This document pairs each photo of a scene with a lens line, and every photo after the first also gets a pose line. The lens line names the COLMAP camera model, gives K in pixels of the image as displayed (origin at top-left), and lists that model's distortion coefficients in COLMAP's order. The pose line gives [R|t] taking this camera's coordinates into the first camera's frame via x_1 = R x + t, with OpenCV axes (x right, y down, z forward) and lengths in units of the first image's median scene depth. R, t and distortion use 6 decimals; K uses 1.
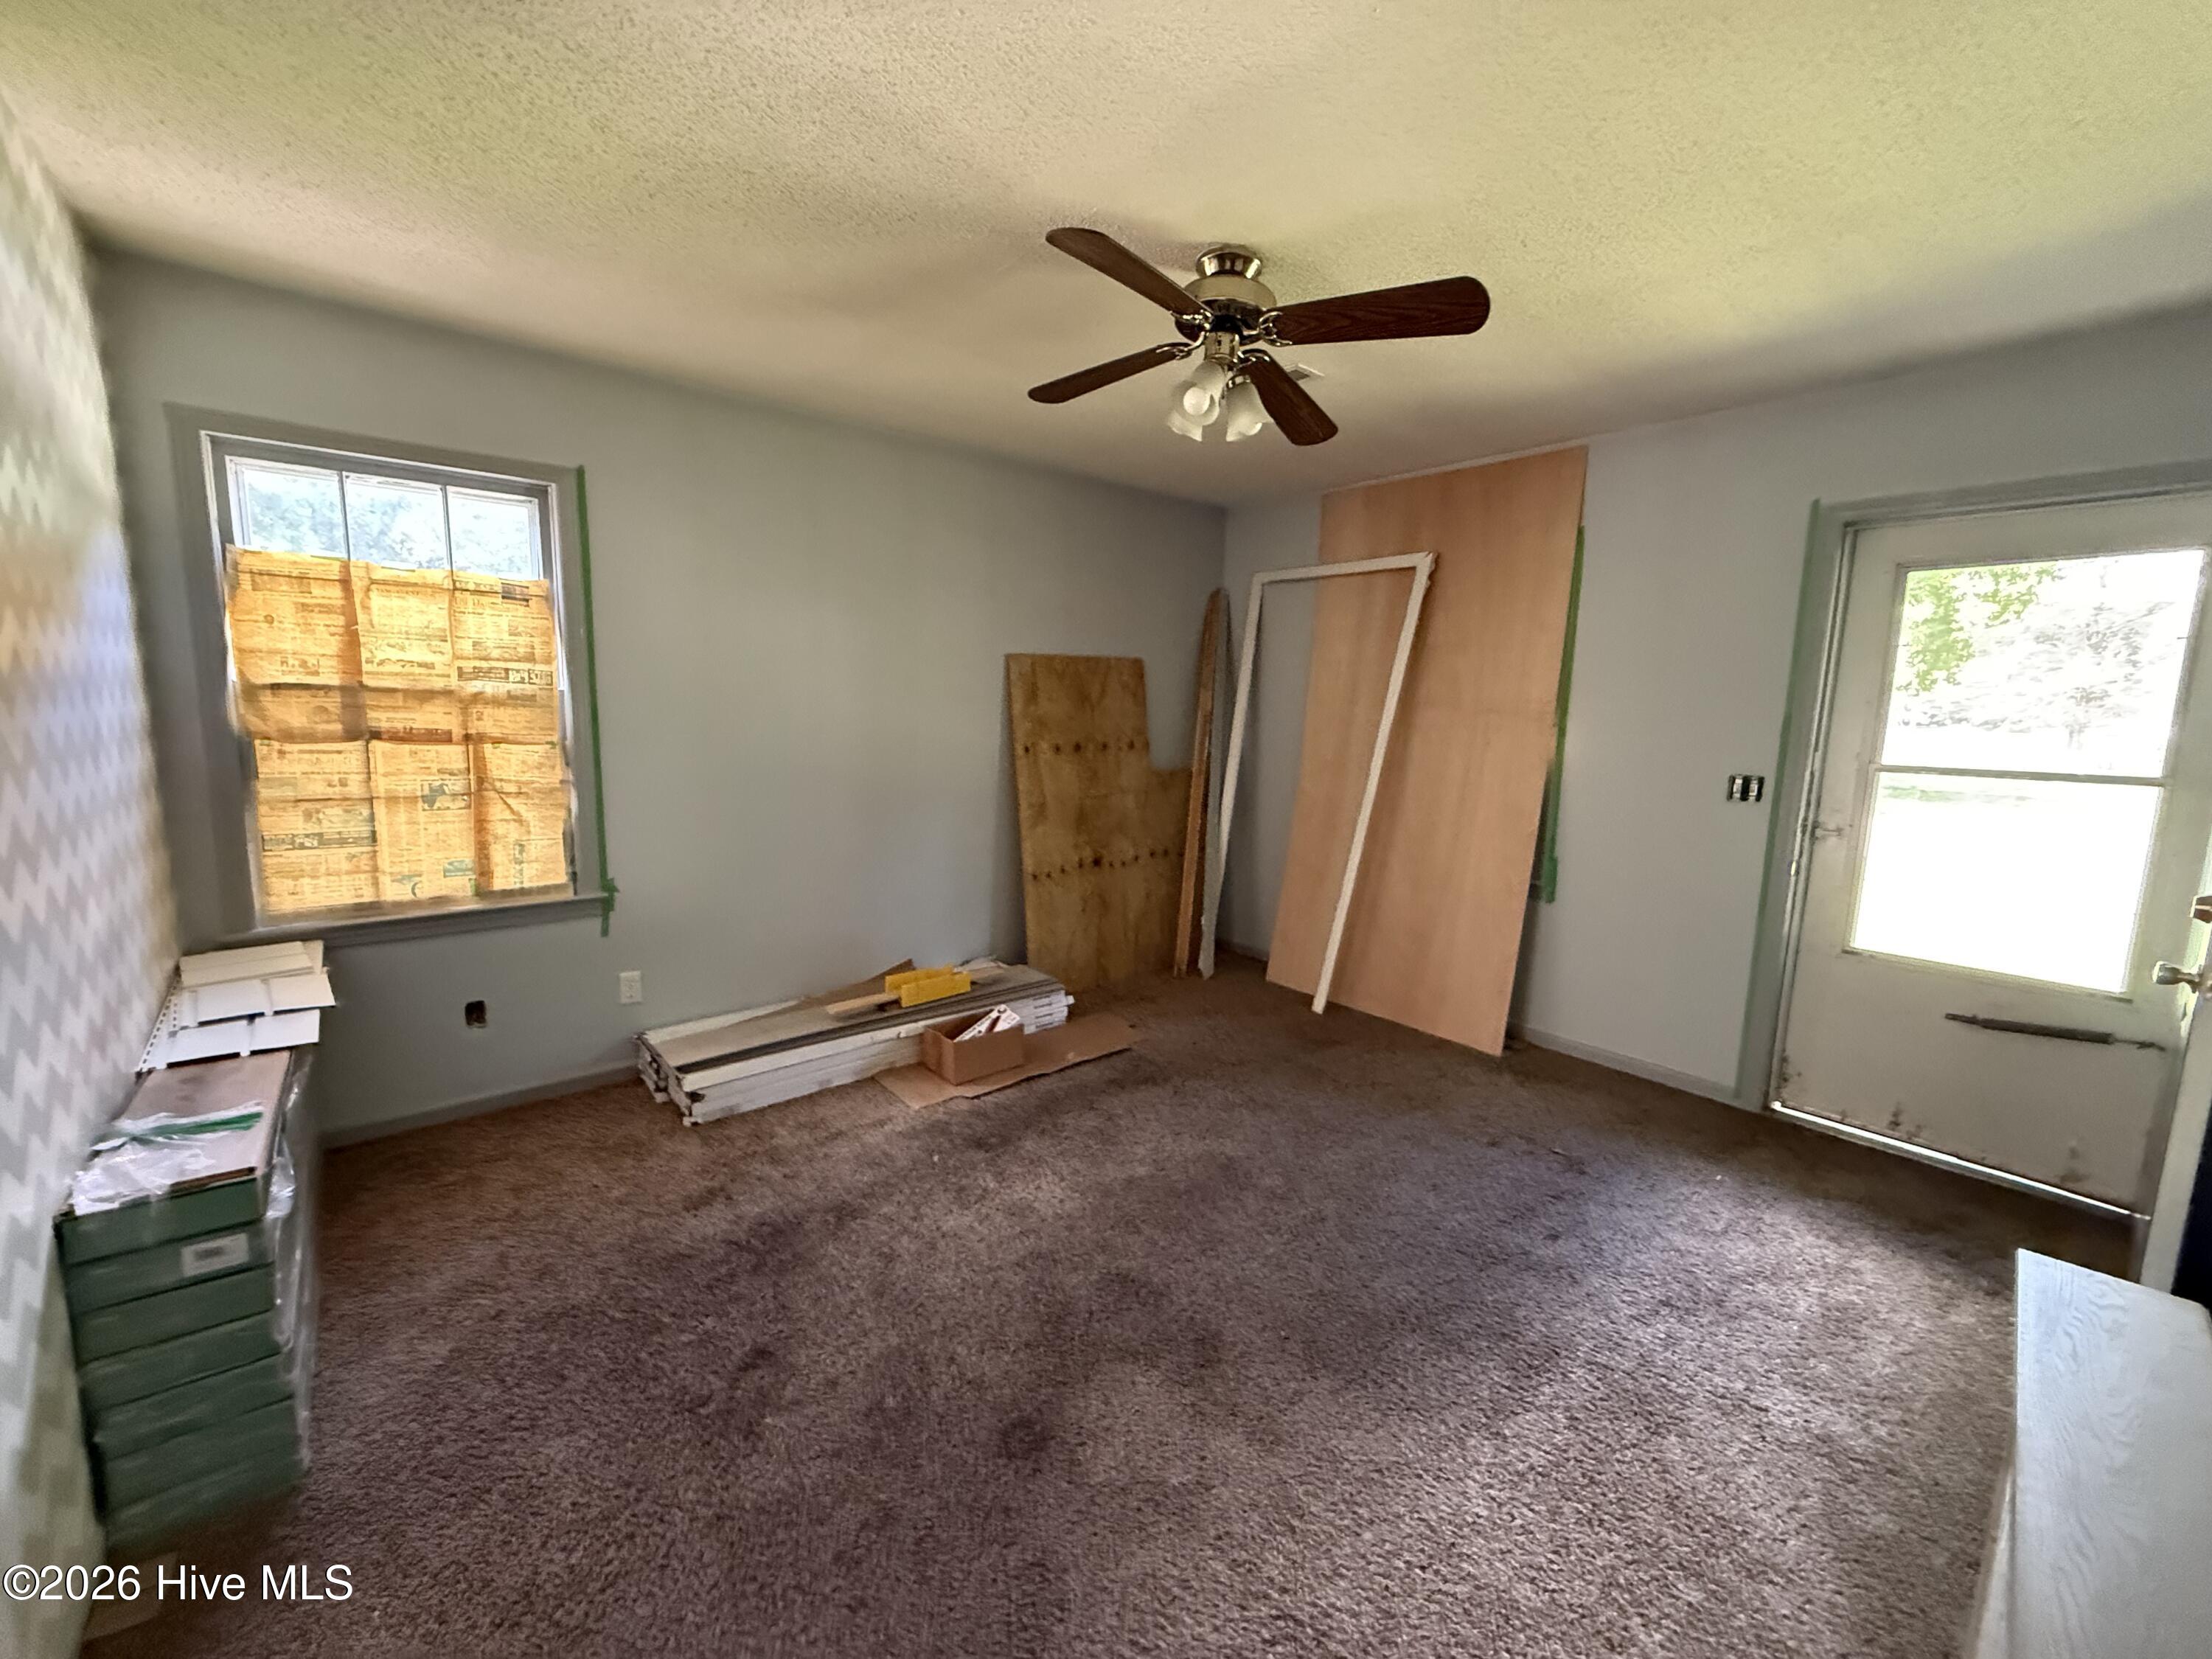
lens RADIAL K [[889.6, 0, 1100.4], [0, 889.6, 820.8], [0, 0, 1]] dist [-0.000001, 0.000629]
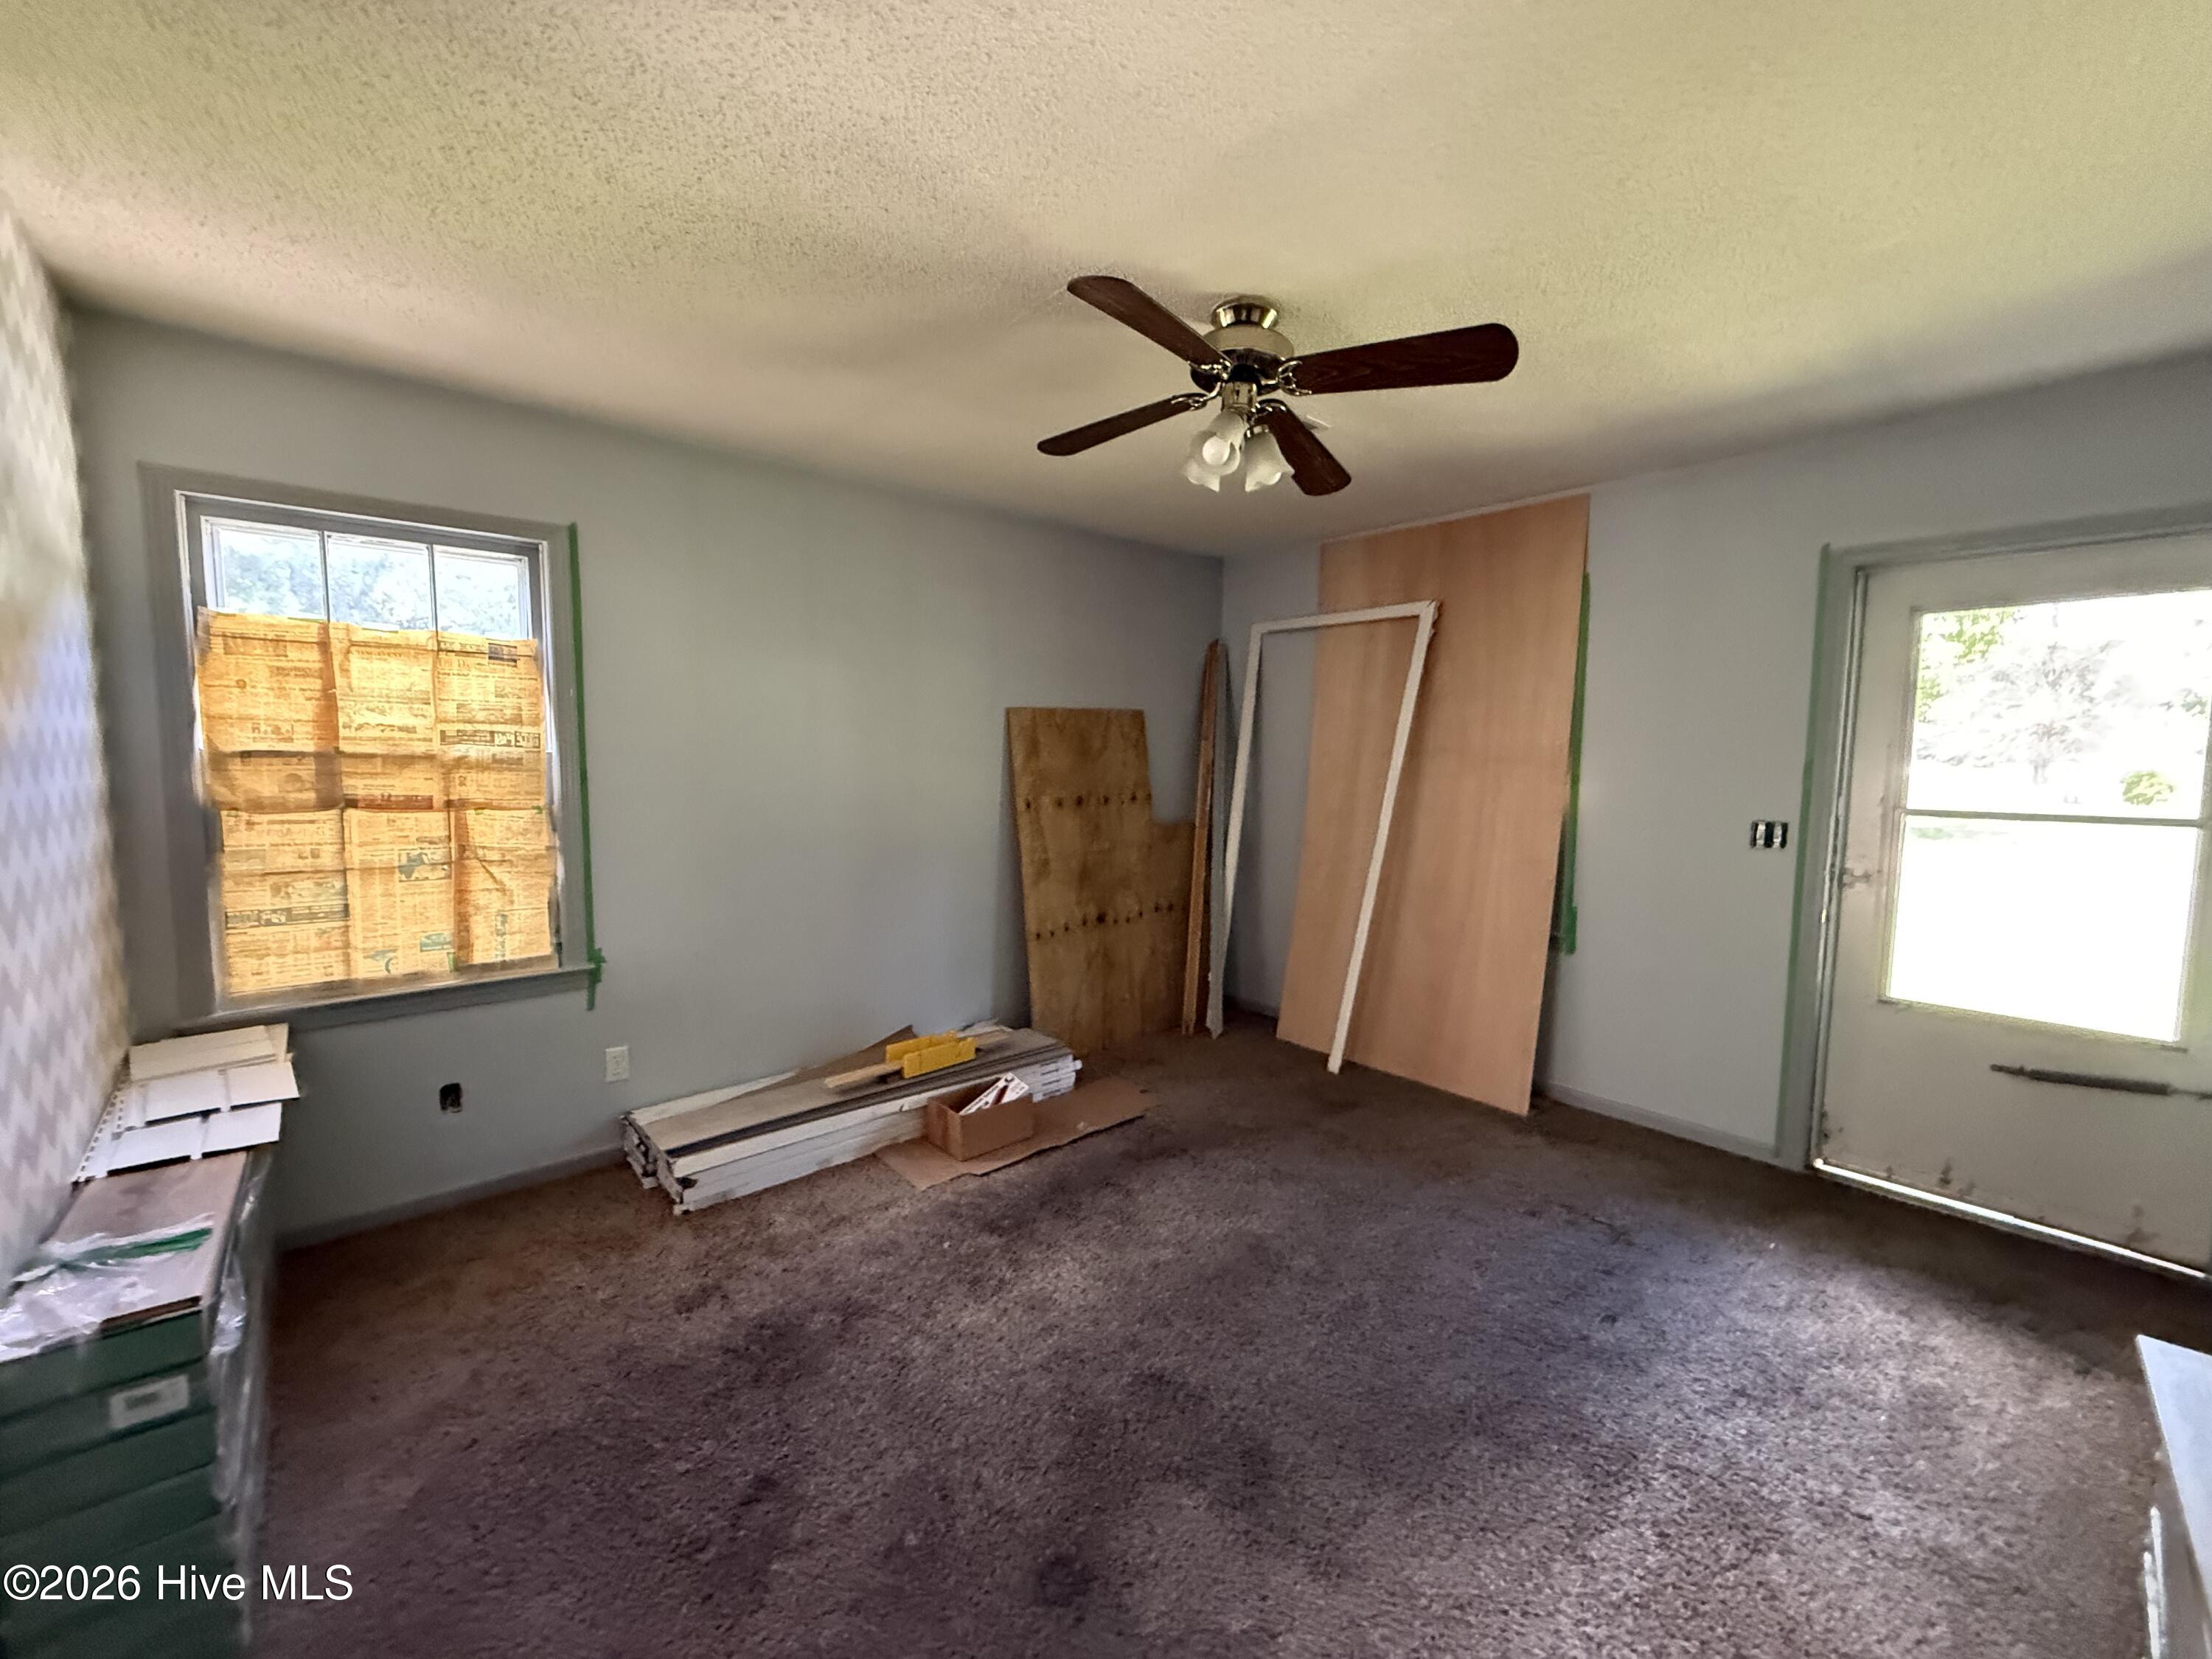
lens RADIAL K [[889.6, 0, 1100.4], [0, 889.6, 820.8], [0, 0, 1]] dist [-0.000001, 0.000629]
pose [[0.999713, -0.015775, 0.018029, -0.036711], [0.016732, 0.998390, -0.054205, -0.014029], [-0.017145, 0.054491, 0.998367, 0.043849]]
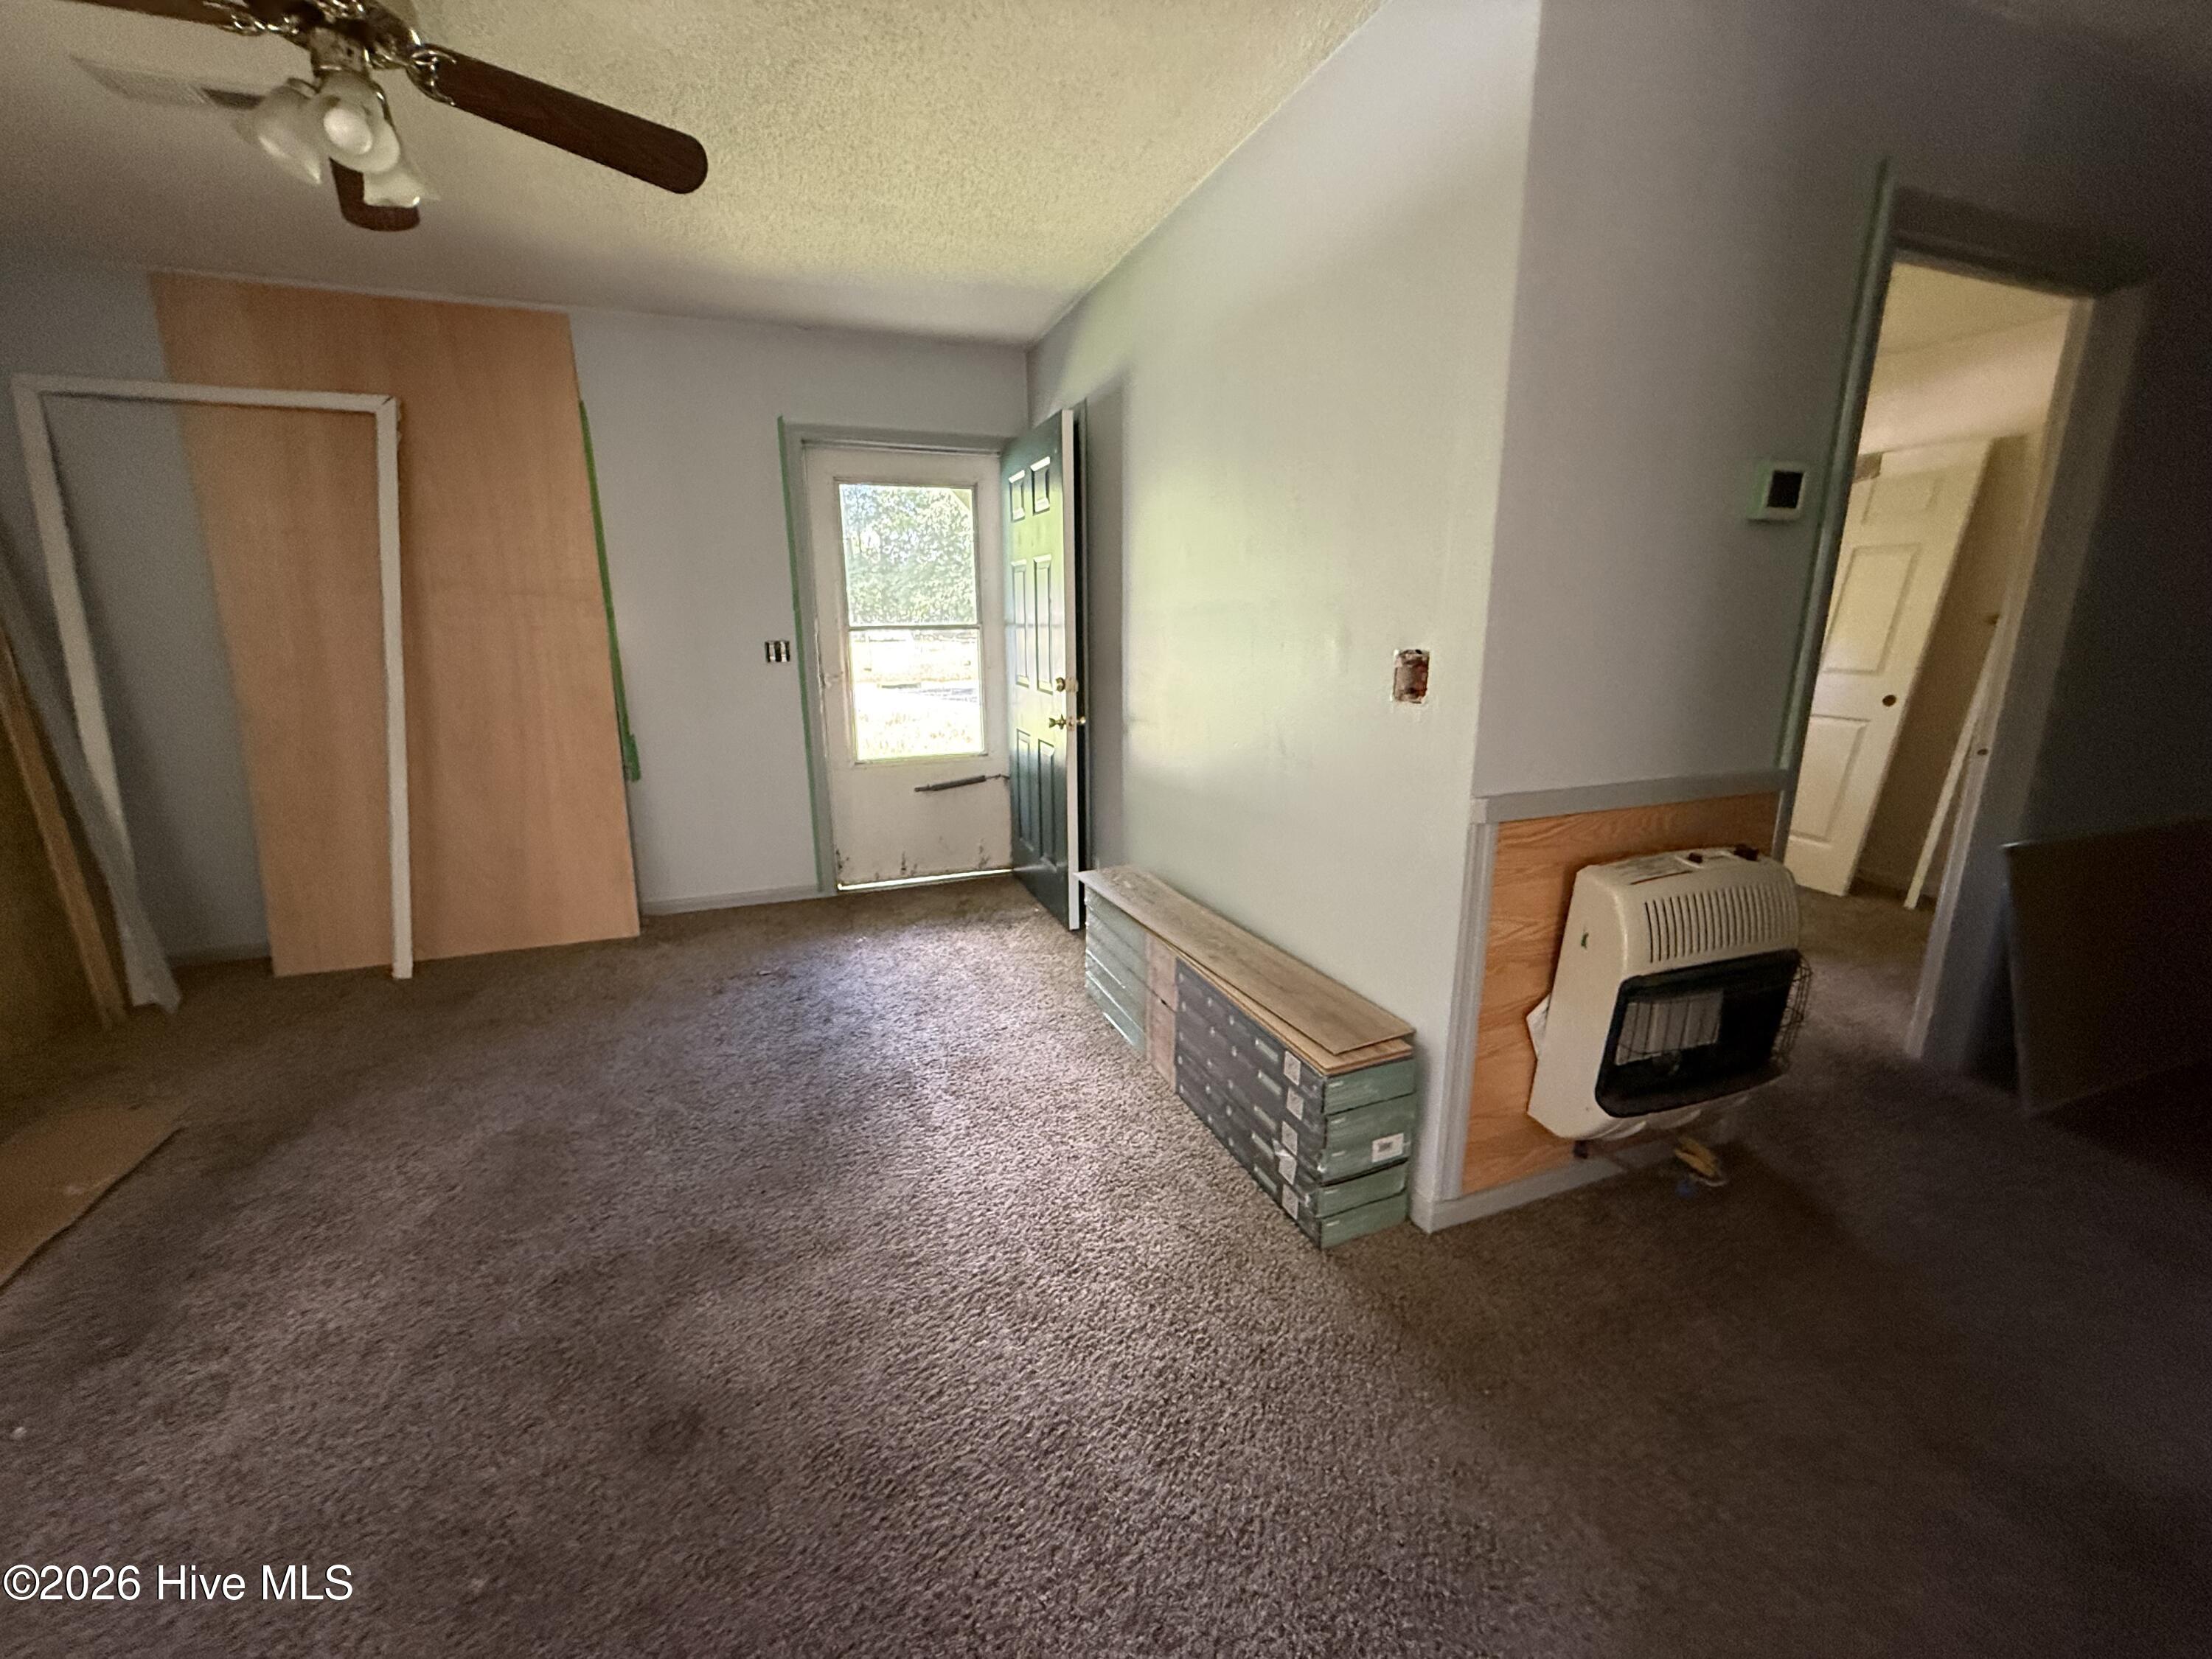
lens RADIAL K [[881.2, 0, 1103.9], [0, 881.2, 825.2], [0, 0, 1]] dist [0.000723, 0.000328]
pose [[0.330978, -0.249109, 0.910164, -0.406121], [0.141197, 0.966741, 0.213248, -0.000638], [-0.933015, 0.057932, 0.355144, 0.190224]]
